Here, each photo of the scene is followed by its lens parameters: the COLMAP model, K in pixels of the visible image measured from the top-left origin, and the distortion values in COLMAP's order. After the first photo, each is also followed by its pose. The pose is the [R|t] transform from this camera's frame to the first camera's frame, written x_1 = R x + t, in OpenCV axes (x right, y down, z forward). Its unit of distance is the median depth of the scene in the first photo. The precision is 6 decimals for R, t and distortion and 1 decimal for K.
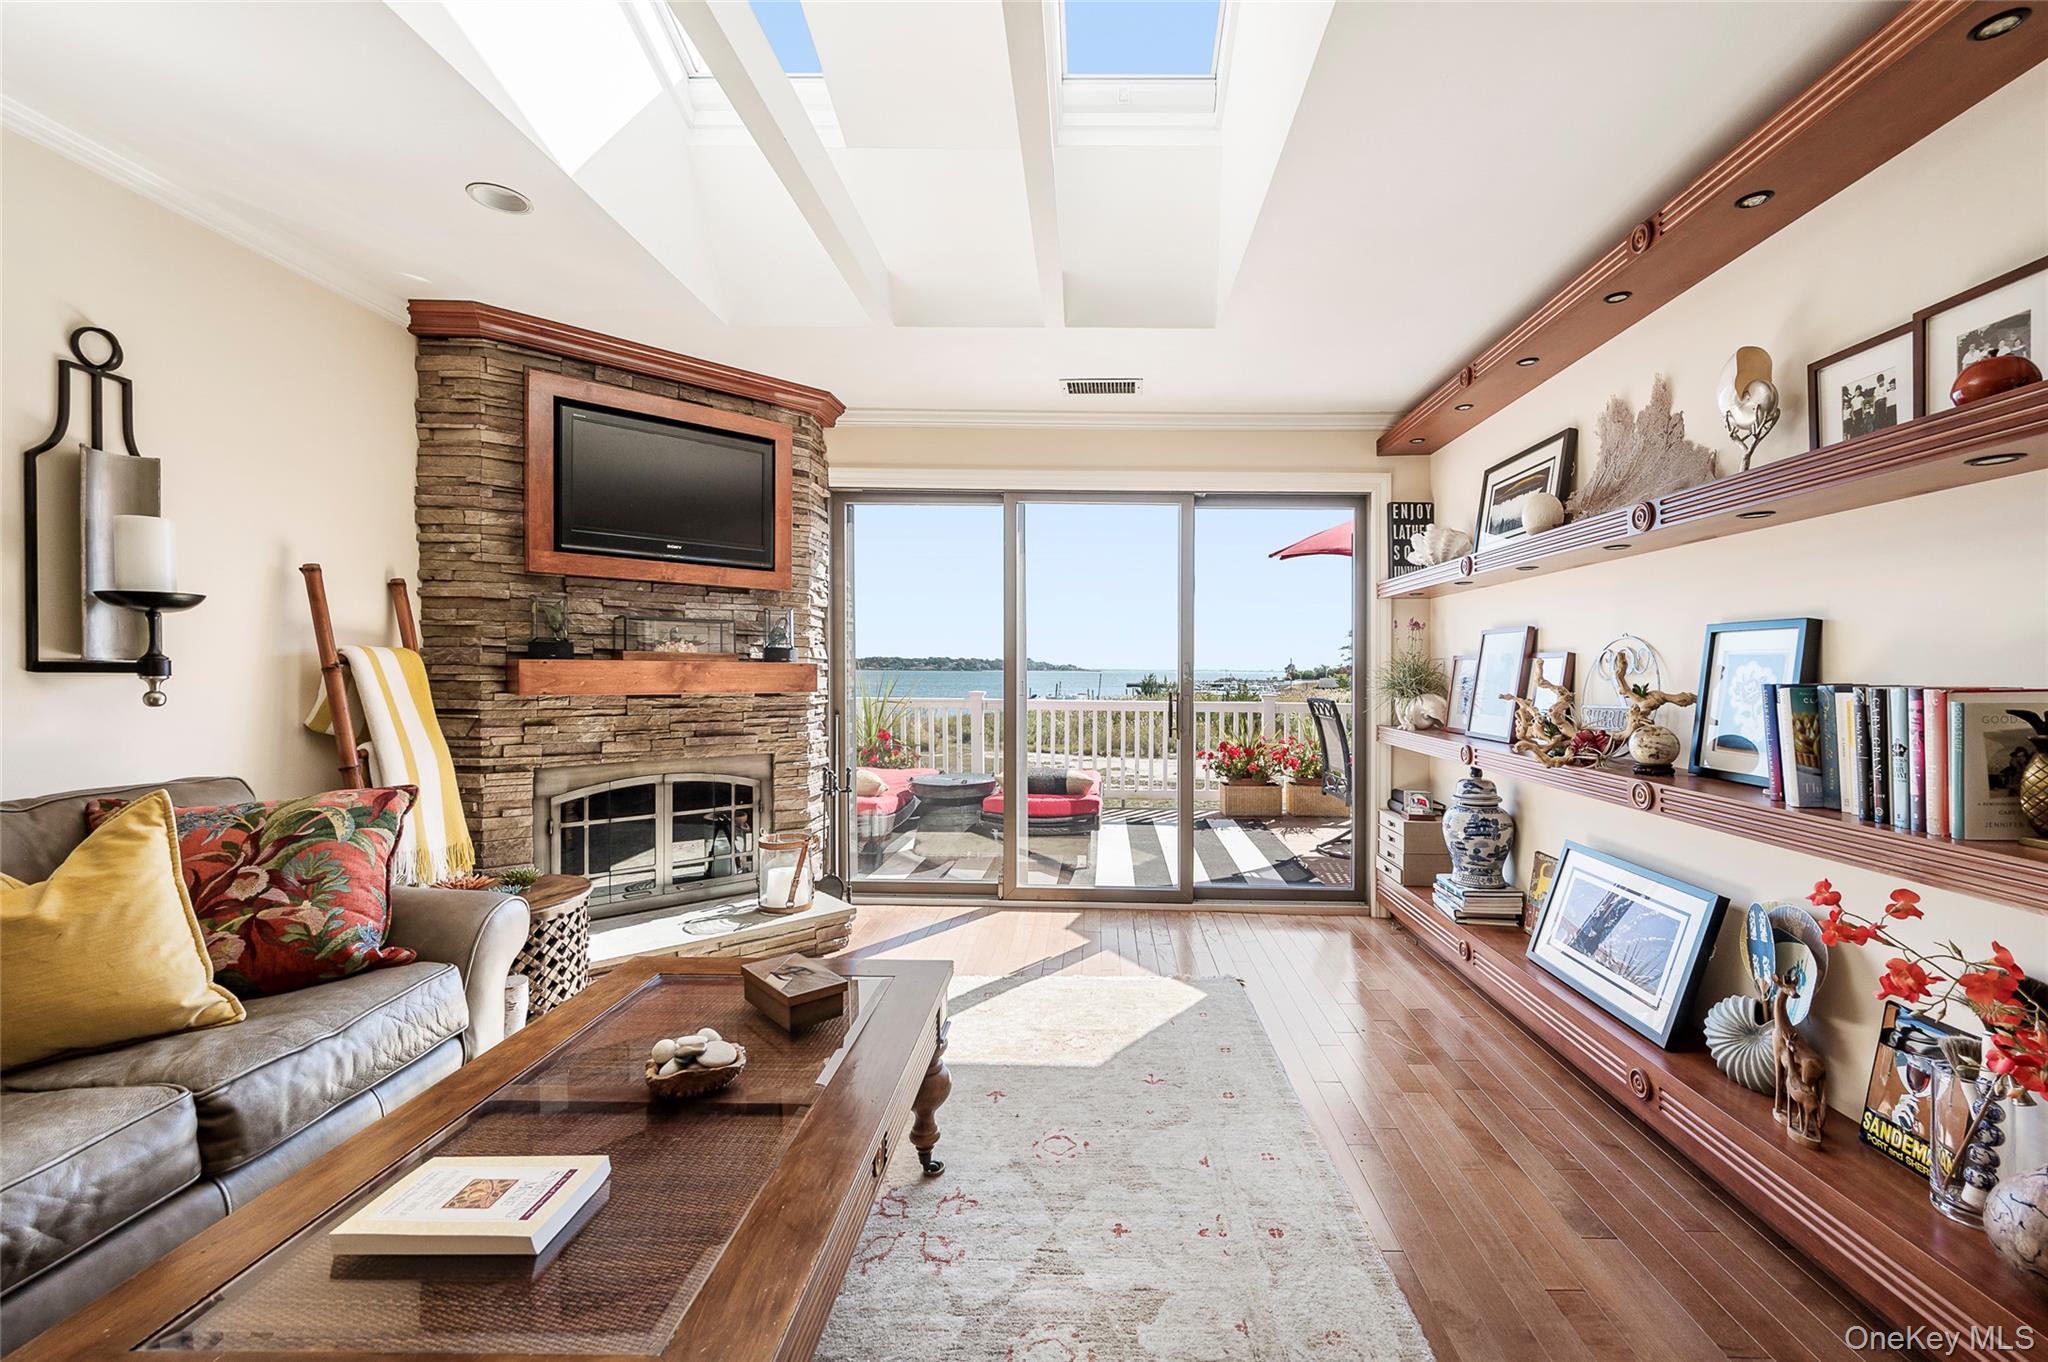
lens RADIAL K [[833.5, 0, 1043.2], [0, 833.5, 666.1], [0, 0, 1]] dist [-0.001145, 0.000220]
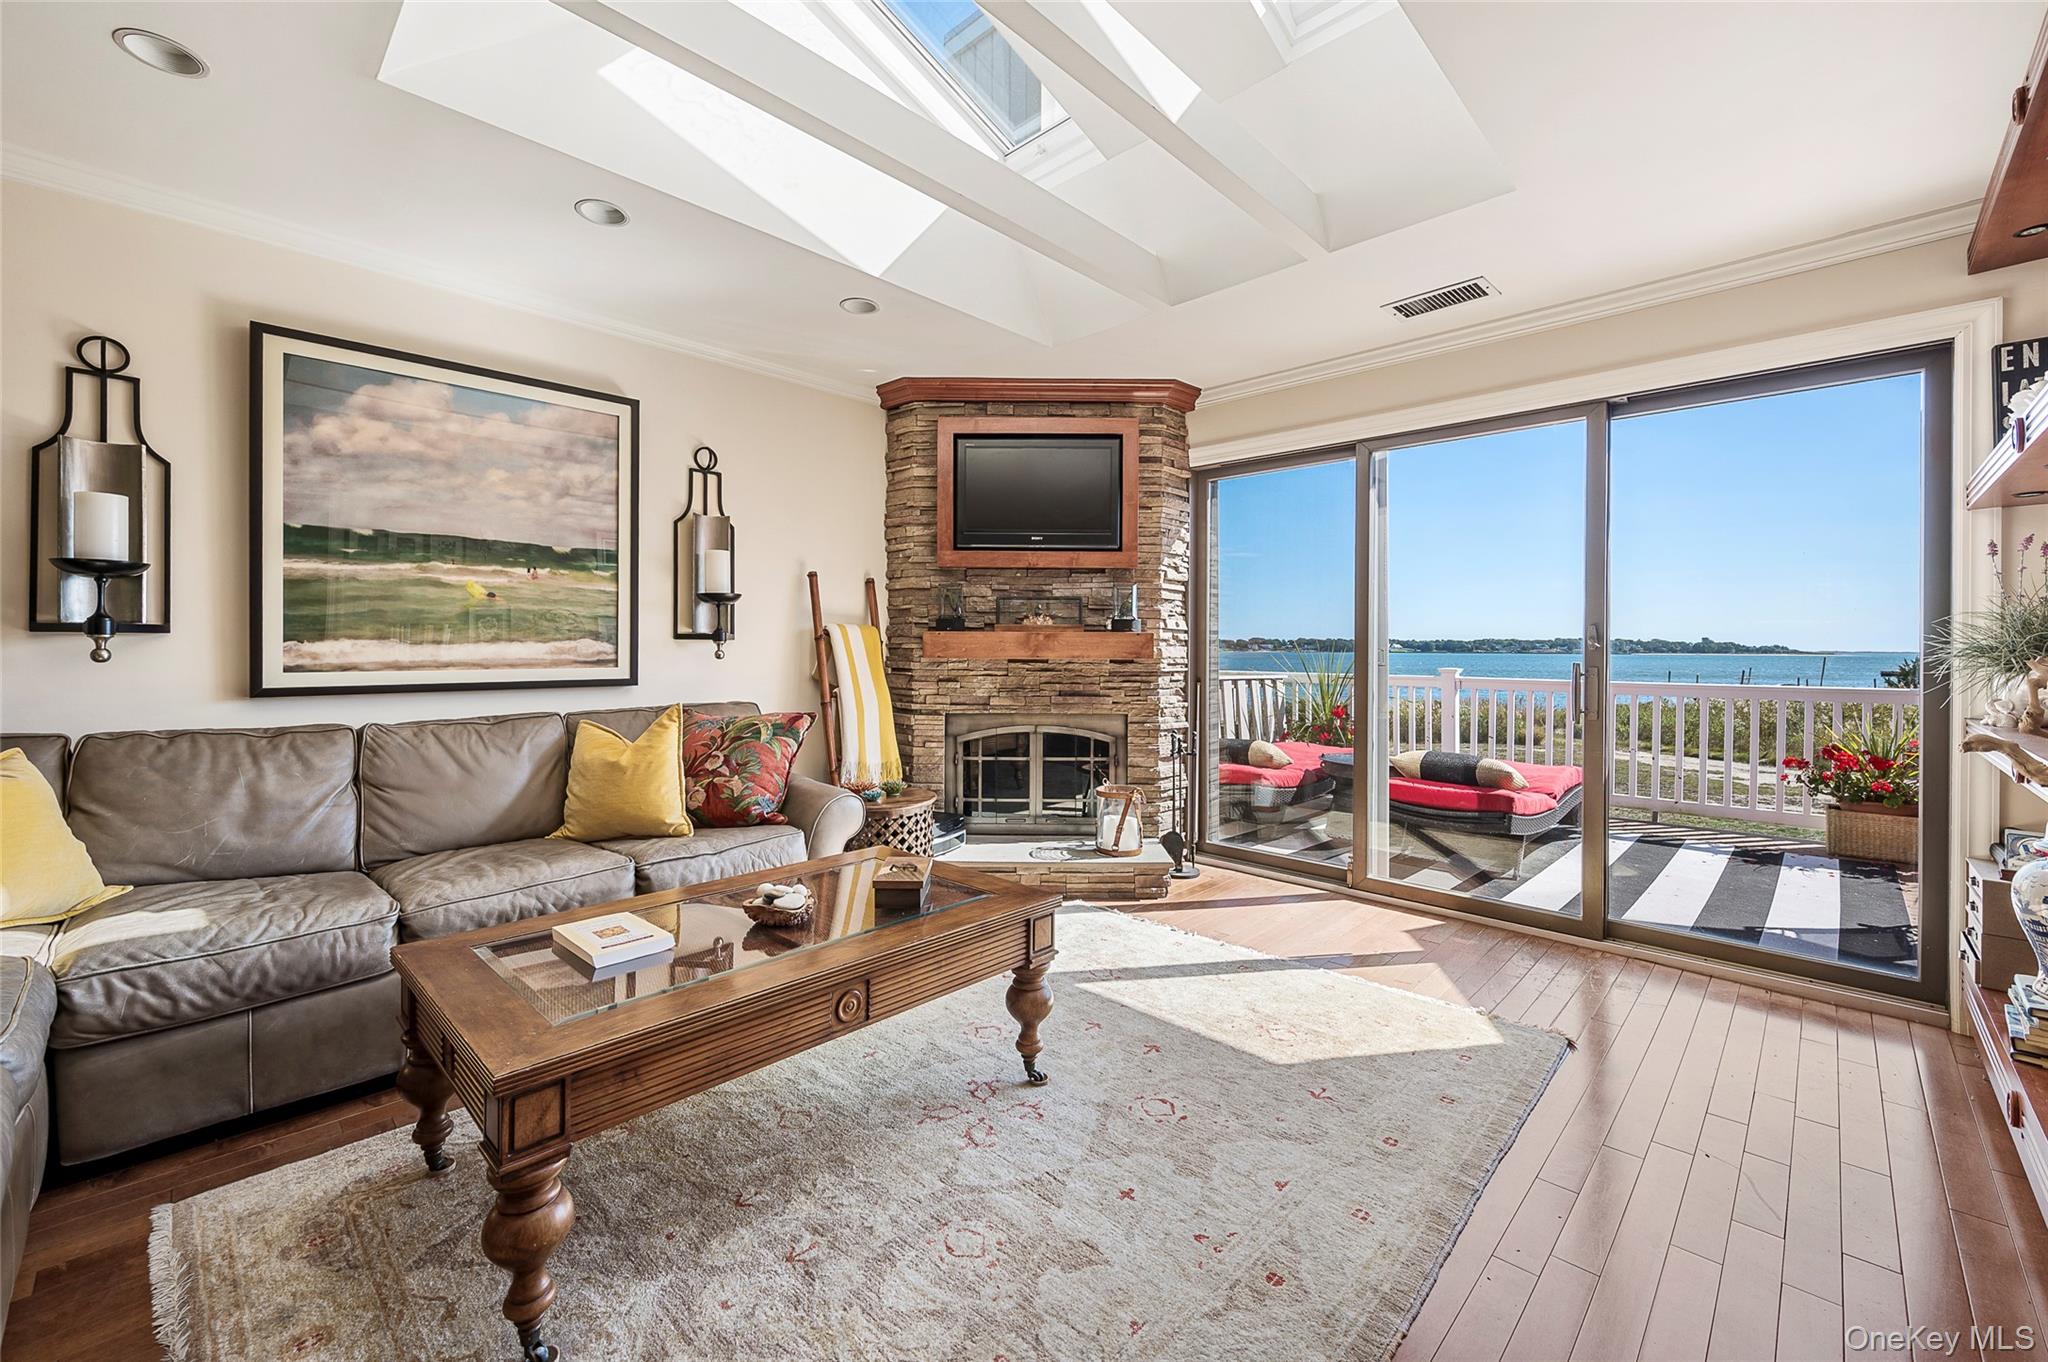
lens RADIAL K [[833.5, 0, 1072.0], [0, 833.5, 649.2], [0, 0, 1]] dist [-0.001145, 0.000220]
pose [[0.735793, -0.008013, -0.677159, 0.443249], [0.003470, 0.999961, -0.008062, 0.030514], [0.677198, 0.003582, 0.735792, 0.149651]]
